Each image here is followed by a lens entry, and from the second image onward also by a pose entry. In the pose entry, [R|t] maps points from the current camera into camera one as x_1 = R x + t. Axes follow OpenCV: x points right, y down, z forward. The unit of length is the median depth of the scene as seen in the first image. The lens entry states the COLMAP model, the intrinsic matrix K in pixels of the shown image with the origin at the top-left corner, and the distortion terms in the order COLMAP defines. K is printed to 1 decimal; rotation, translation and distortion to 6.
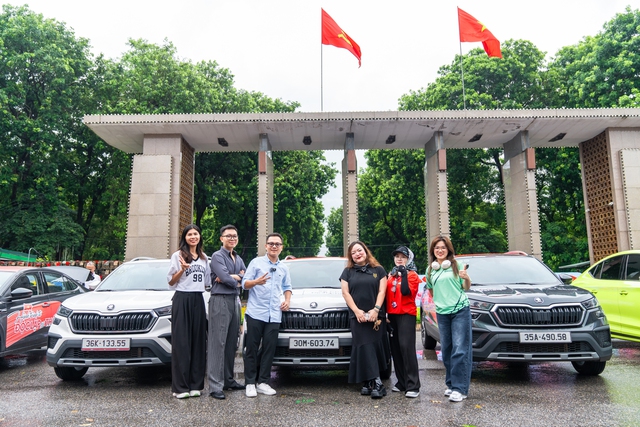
lens RADIAL K [[487.6, 0, 320.0], [0, 487.6, 213.5], [0, 0, 1]] dist [-0.000748, 0.003188]
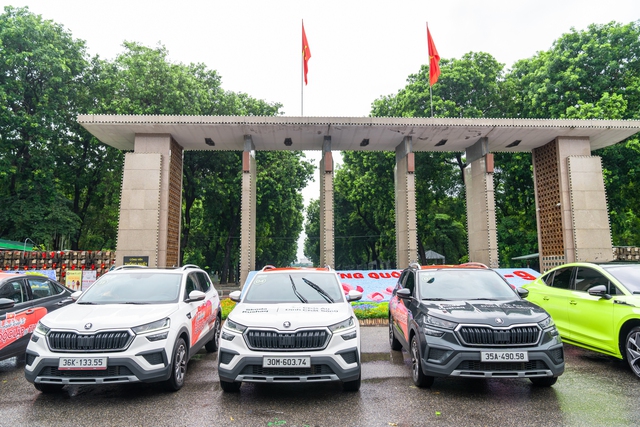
lens RADIAL K [[440.5, 0, 320.6], [0, 440.5, 210.7], [0, 0, 1]] dist [-0.012089, 0.006839]
pose [[0.998837, 0.012995, 0.046435, 0.001639], [-0.013892, 0.999722, 0.019046, -0.010547], [-0.046174, -0.019669, 0.998740, 0.009060]]
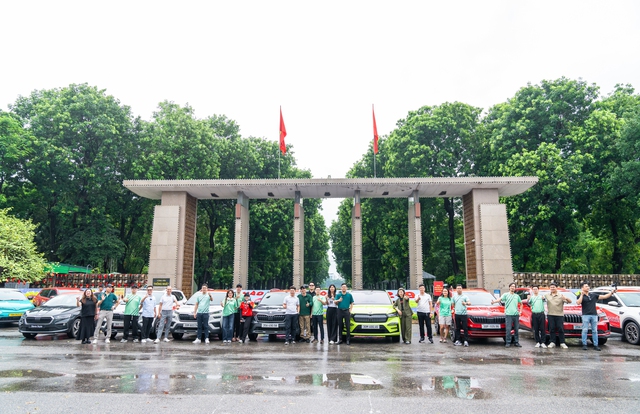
lens RADIAL K [[445.4, 0, 320.7], [0, 445.4, 213.0], [0, 0, 1]] dist [-0.002478, -0.000939]
pose [[0.998981, 0.008033, -0.044414, 0.118840], [-0.008427, 0.999927, -0.008688, -0.053067], [0.044341, 0.009053, 0.998975, -0.221585]]
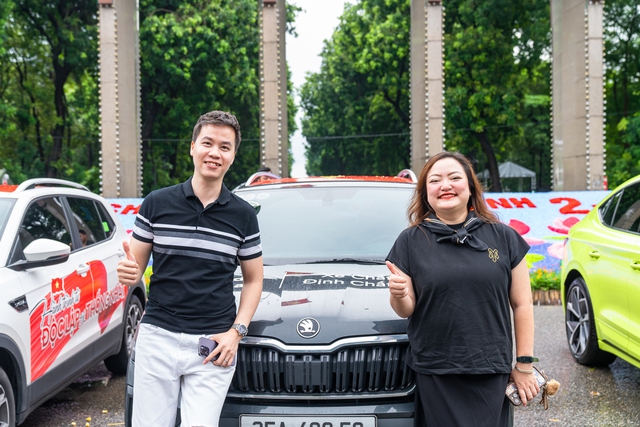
lens RADIAL K [[768.7, 0, 320.0], [0, 768.7, 213.5], [0, 0, 1]] dist [0.024693, 0.075259]
pose [[0.999816, -0.000327, 0.019154, 0.062594], [-0.002927, 0.985508, 0.169602, -0.000453], [-0.018932, -0.169627, 0.985326, 0.062749]]
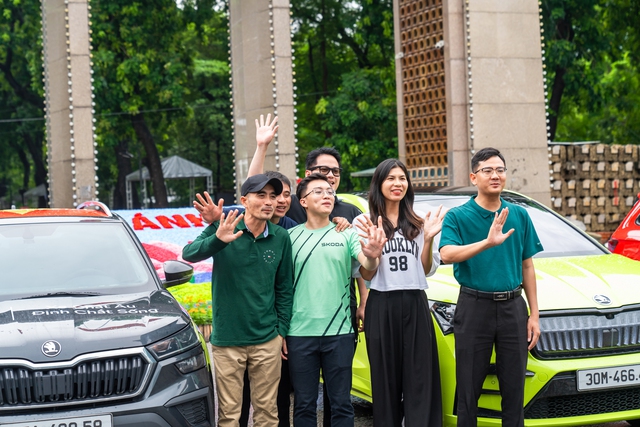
lens RADIAL K [[1173.1, 0, 320.0], [0, 1173.1, 213.5], [0, 0, 1]] dist [0.004901, 0.018819]
pose [[0.926846, -0.027628, 0.374424, 0.039147], [-0.031410, 0.988086, 0.150662, -0.015544], [-0.374126, -0.151401, 0.914936, -0.006641]]
